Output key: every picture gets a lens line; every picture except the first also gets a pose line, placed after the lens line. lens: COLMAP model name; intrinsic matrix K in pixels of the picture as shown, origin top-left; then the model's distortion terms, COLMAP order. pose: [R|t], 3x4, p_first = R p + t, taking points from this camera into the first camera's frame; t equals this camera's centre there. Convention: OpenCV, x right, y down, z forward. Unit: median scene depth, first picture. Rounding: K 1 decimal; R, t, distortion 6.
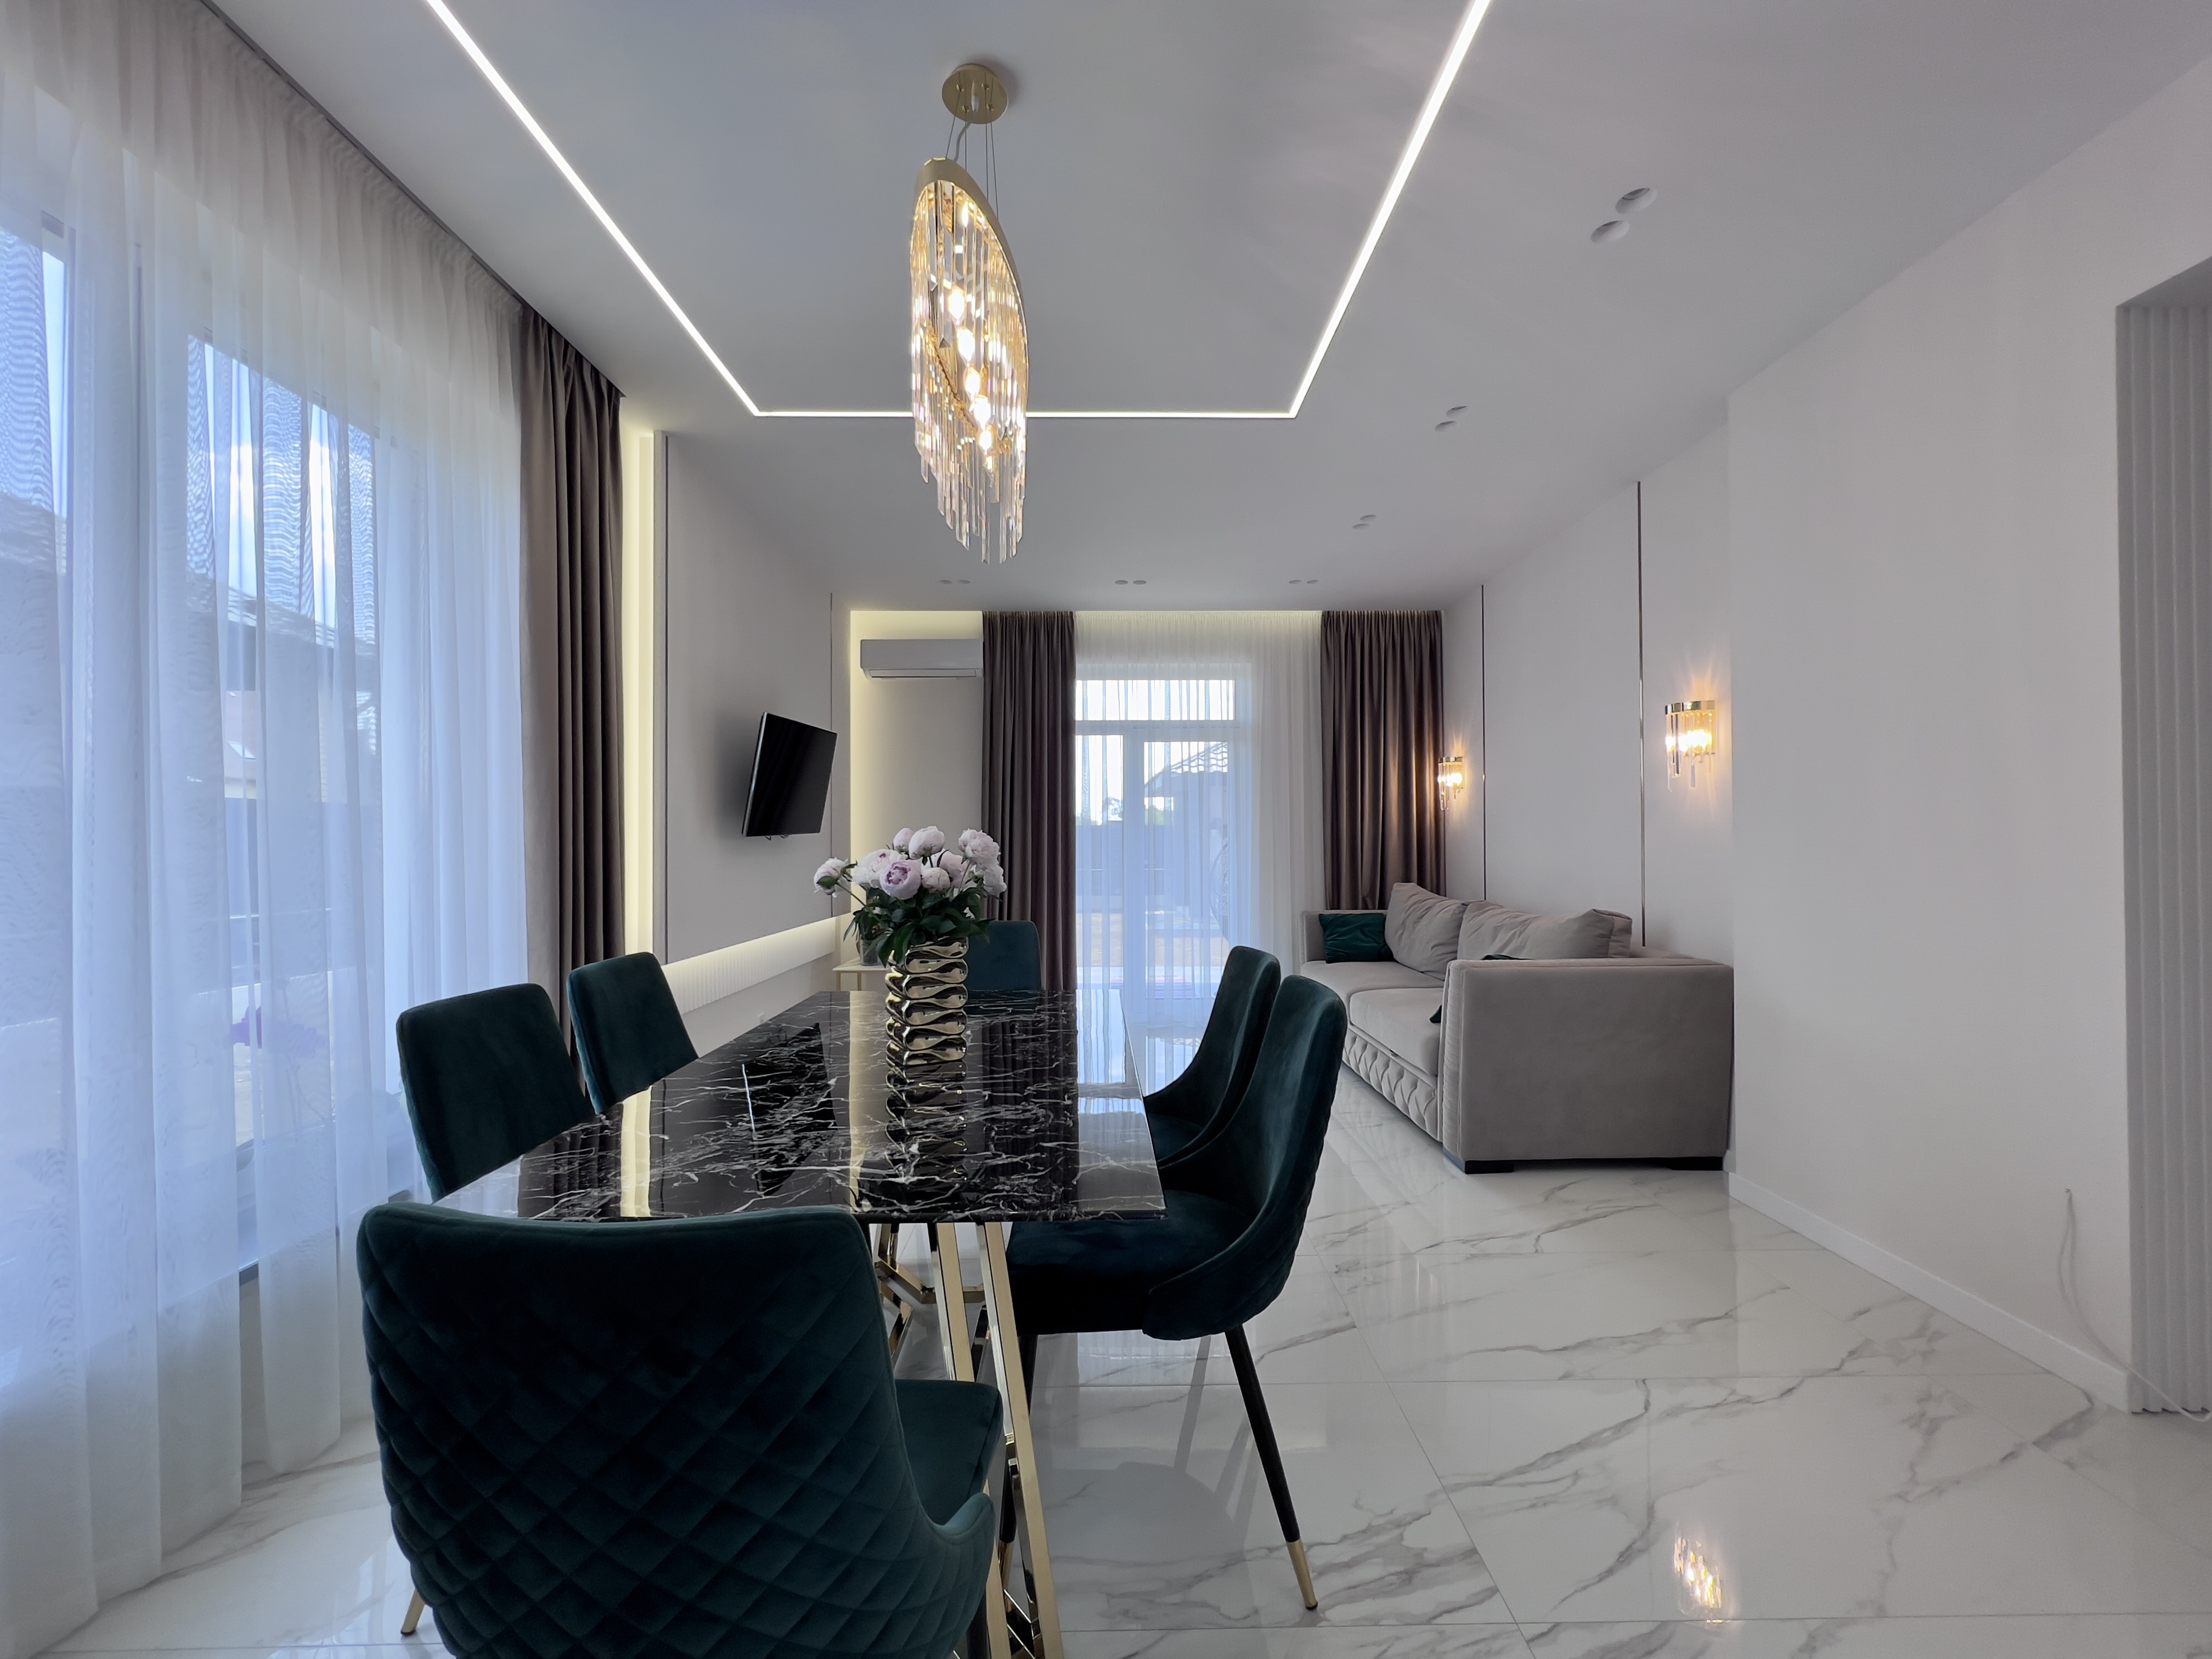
lens RADIAL K [[902.6, 0, 1111.9], [0, 902.6, 846.1], [0, 0, 1]] dist [0.001236, 0.000359]
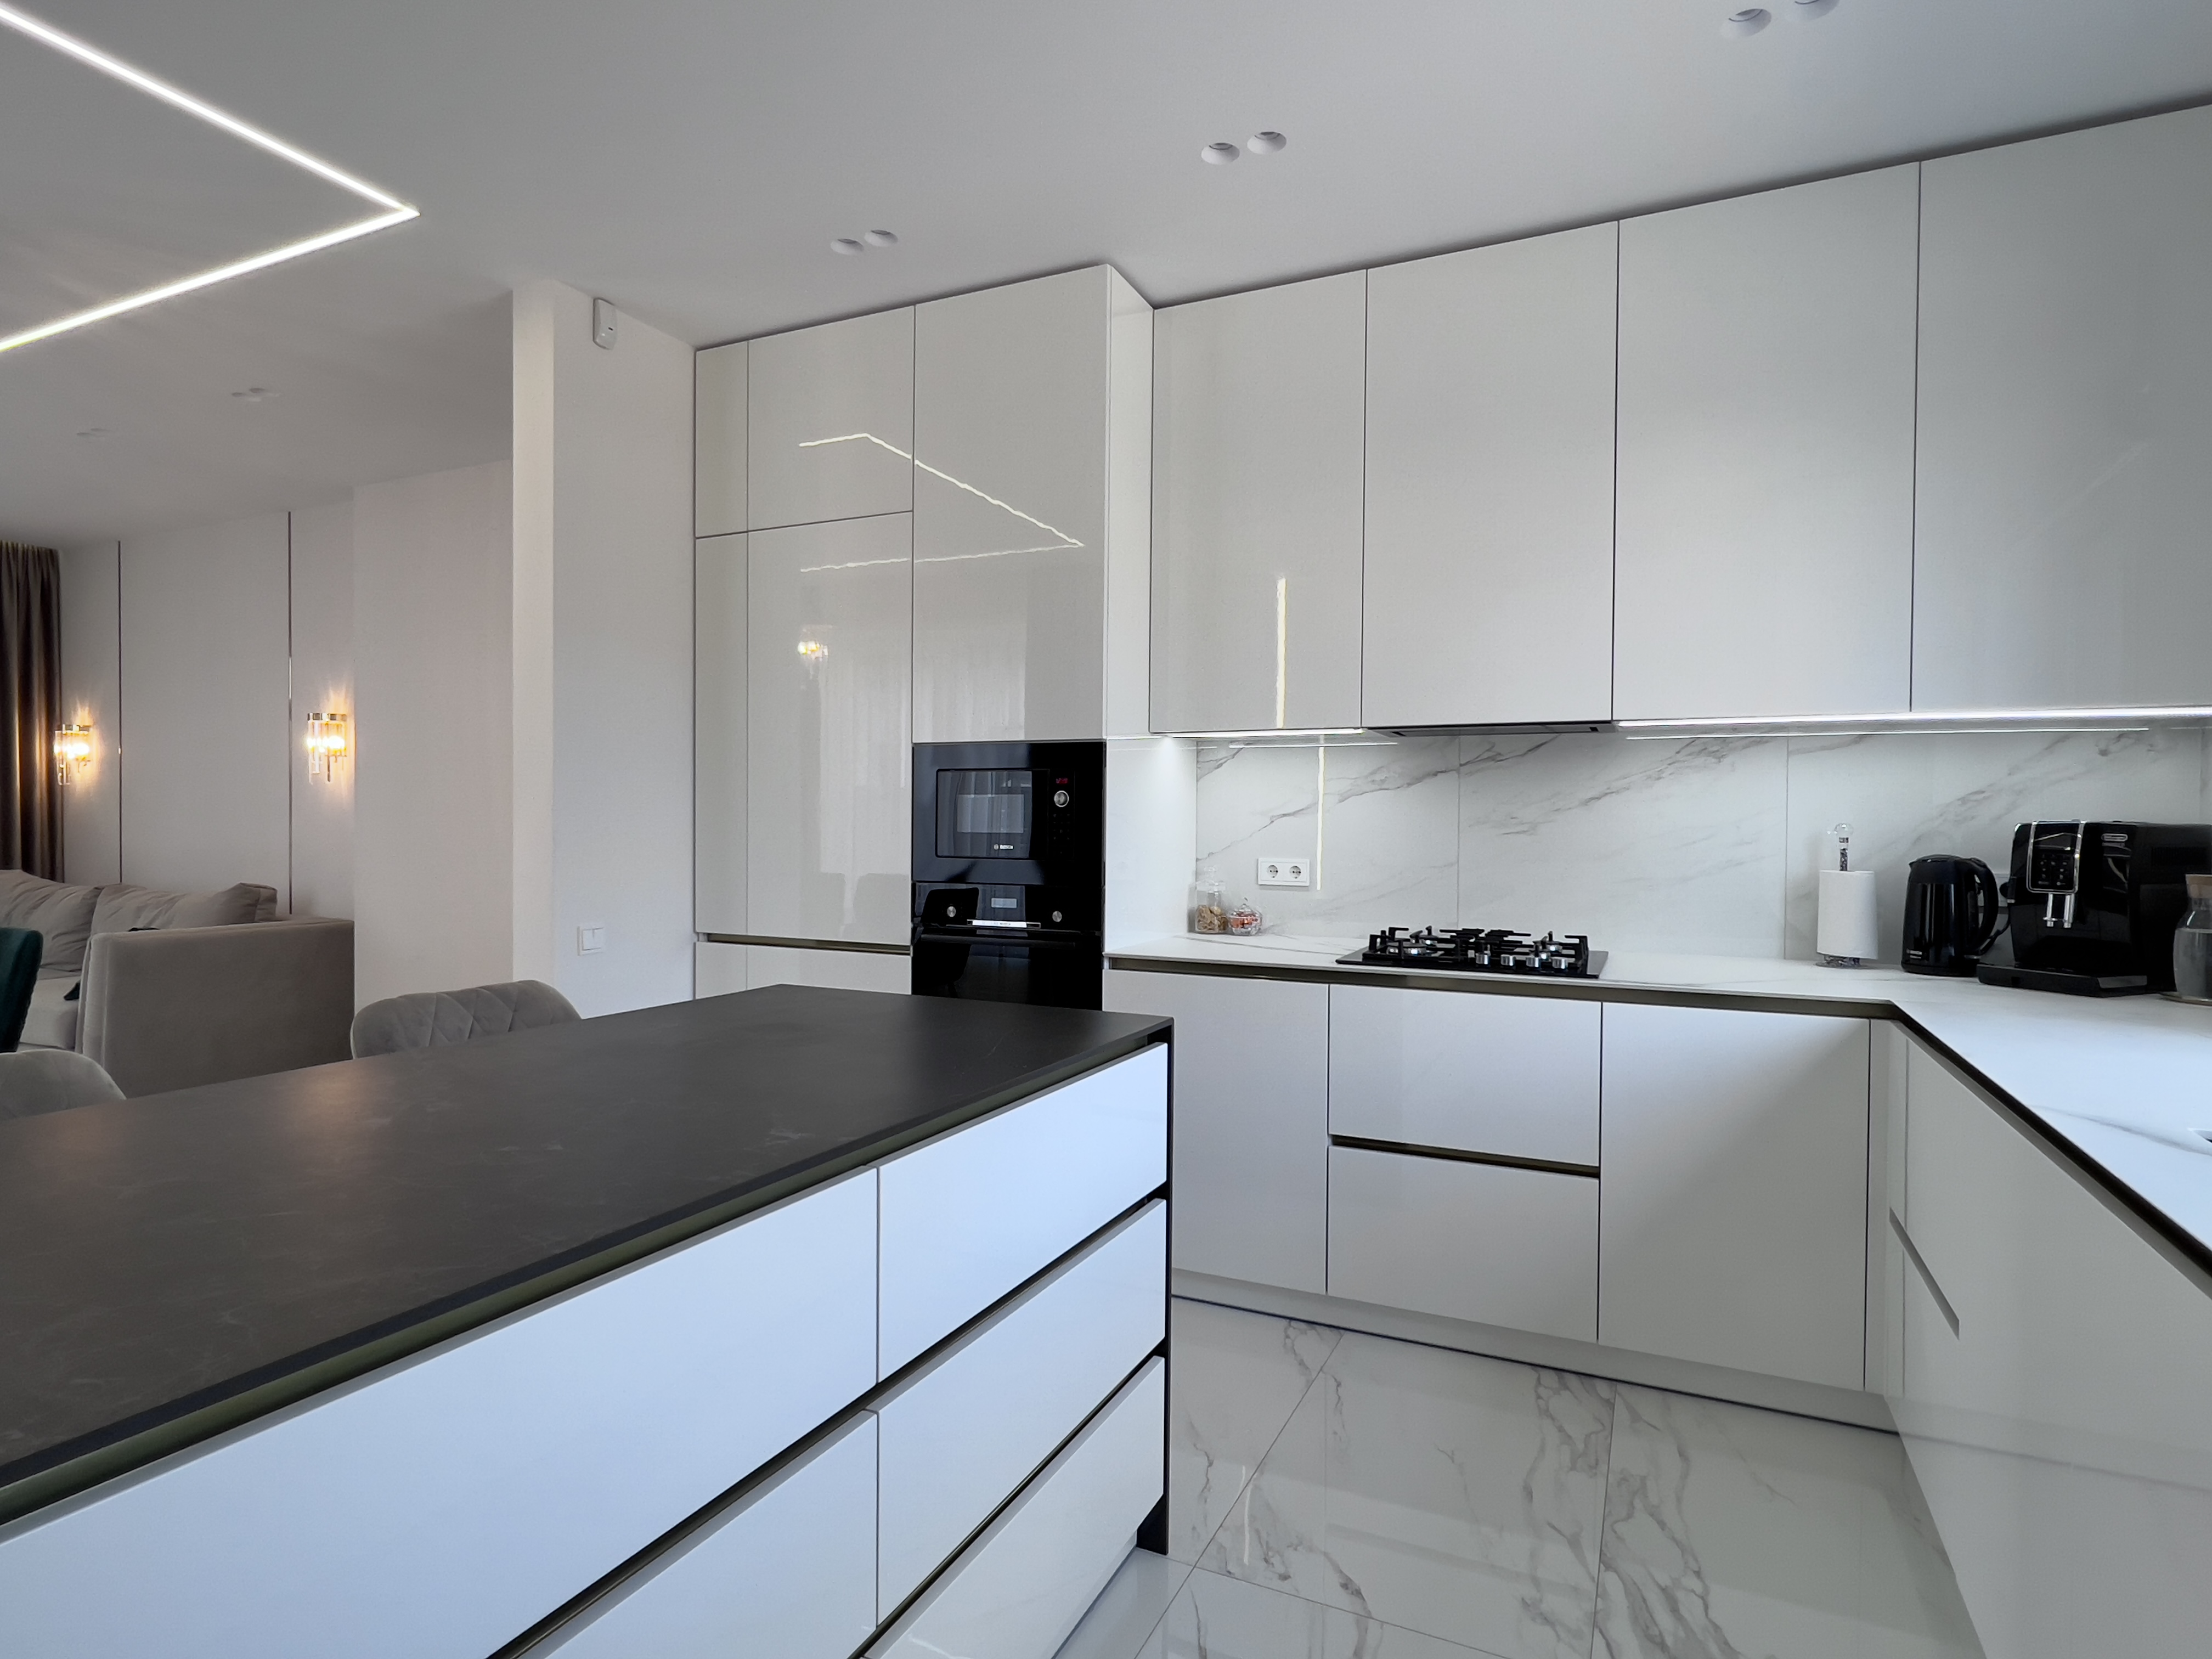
lens RADIAL K [[1164.1, 0, 1112.5], [0, 1164.1, 840.2], [0, 0, 1]] dist [-0.001196, -0.000910]
pose [[0.443498, -0.004071, 0.896266, -0.304594], [-0.007541, 0.999937, 0.008273, -0.005882], [-0.896244, -0.010427, 0.443439, -0.655640]]
